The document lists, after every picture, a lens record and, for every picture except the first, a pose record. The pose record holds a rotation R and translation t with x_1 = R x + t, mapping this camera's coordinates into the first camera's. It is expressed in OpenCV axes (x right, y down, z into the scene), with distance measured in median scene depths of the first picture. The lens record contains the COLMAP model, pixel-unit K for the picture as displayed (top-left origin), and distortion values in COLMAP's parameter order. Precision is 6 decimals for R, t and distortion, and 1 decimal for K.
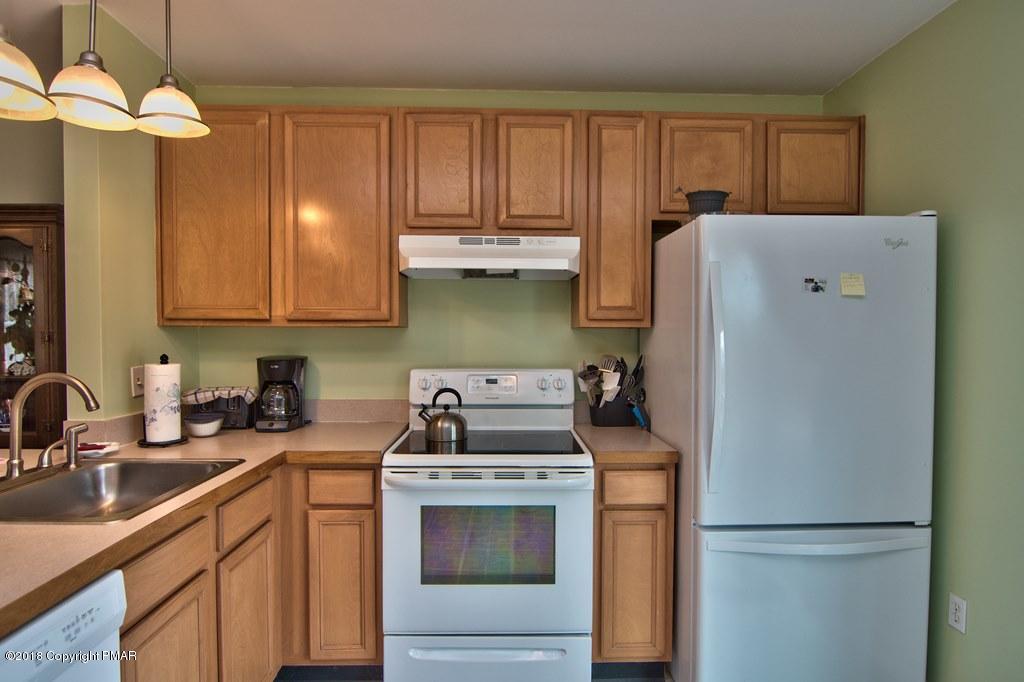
lens RADIAL K [[548.4, 0, 513.0], [0, 548.4, 346.9], [0, 0, 1]] dist [-0.006740, -0.009381]
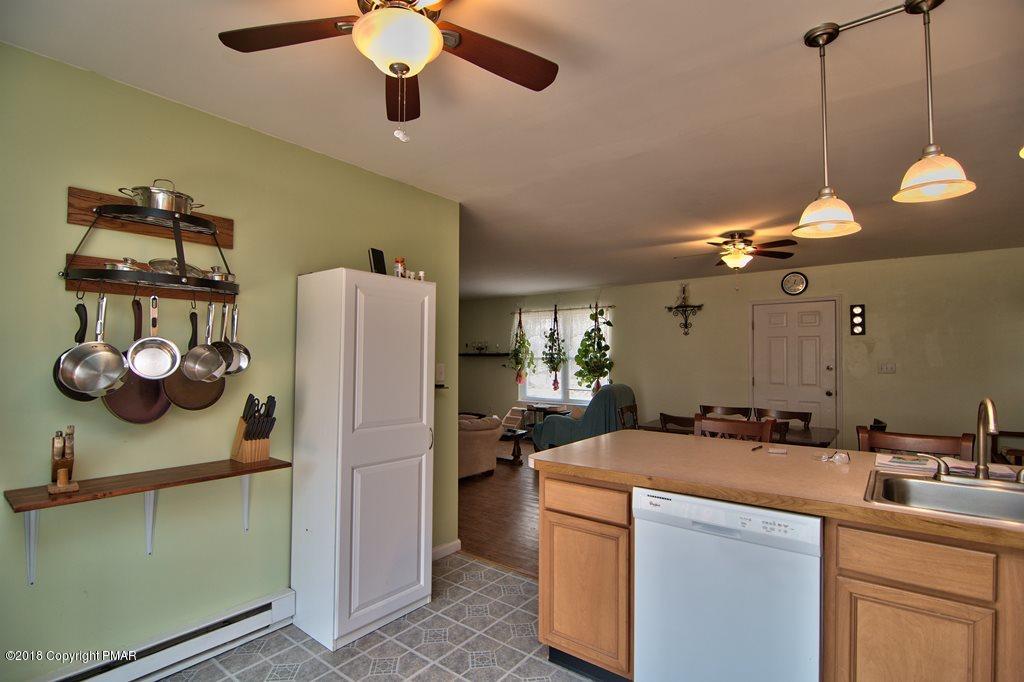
lens RADIAL K [[485.4, 0, 508.1], [0, 485.4, 344.6], [0, 0, 1]] dist [-0.009042, -0.006972]
pose [[-0.650313, -0.032069, -0.758989, 0.405081], [-0.026668, 0.999456, -0.019381, -0.011436], [0.759198, 0.007637, -0.650814, 0.563208]]
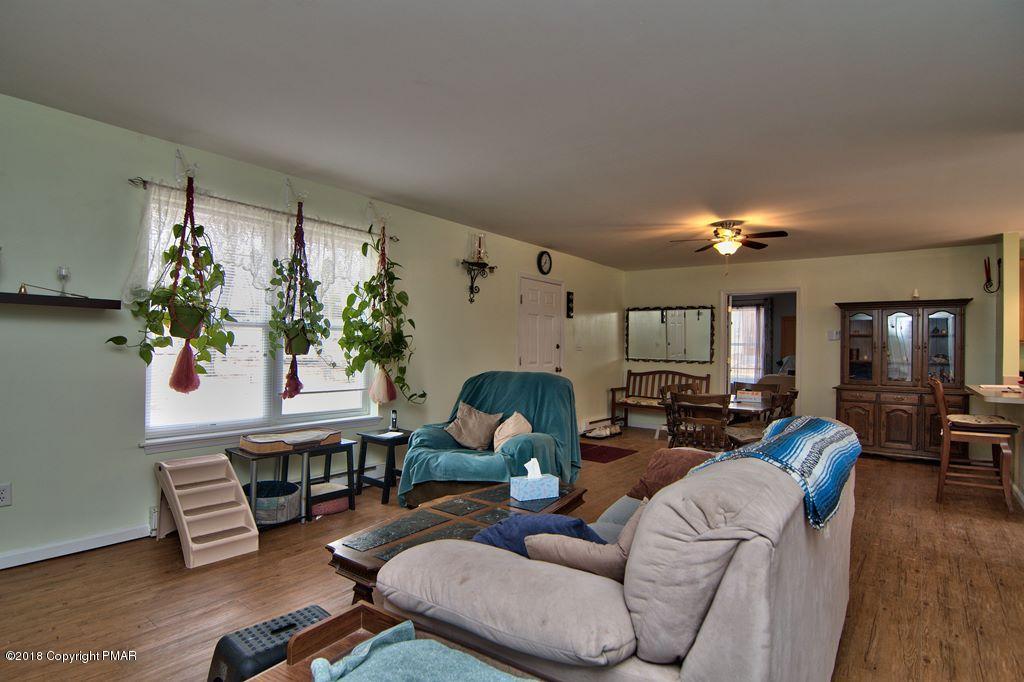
lens RADIAL K [[548.4, 0, 508.1], [0, 548.4, 341.8], [0, 0, 1]] dist [-0.006740, -0.009381]
pose [[0.780695, 0.000302, -0.624912, -0.871837], [-0.027849, 0.999023, -0.034309, 0.104535], [0.624291, 0.044189, 0.779941, -2.398531]]
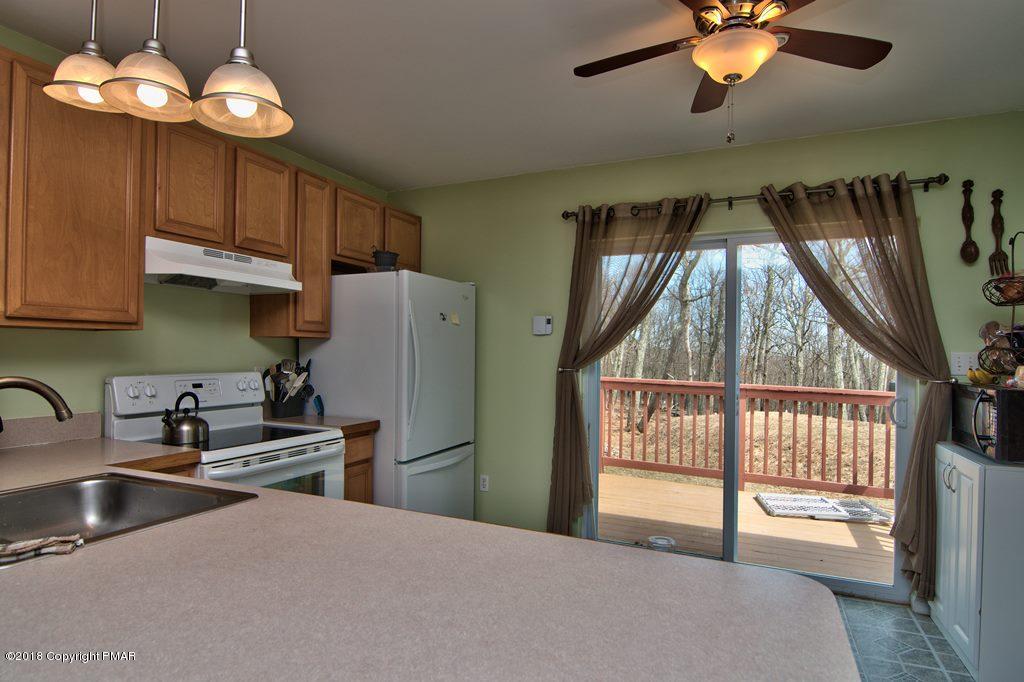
lens RADIAL K [[548.4, 0, 496.1], [0, 548.4, 352.4], [0, 0, 1]] dist [-0.006740, -0.009381]
pose [[0.454686, 0.002390, 0.890648, -0.784241], [0.014046, 0.999853, -0.009854, 0.019372], [-0.890541, 0.016991, 0.454586, 0.017909]]
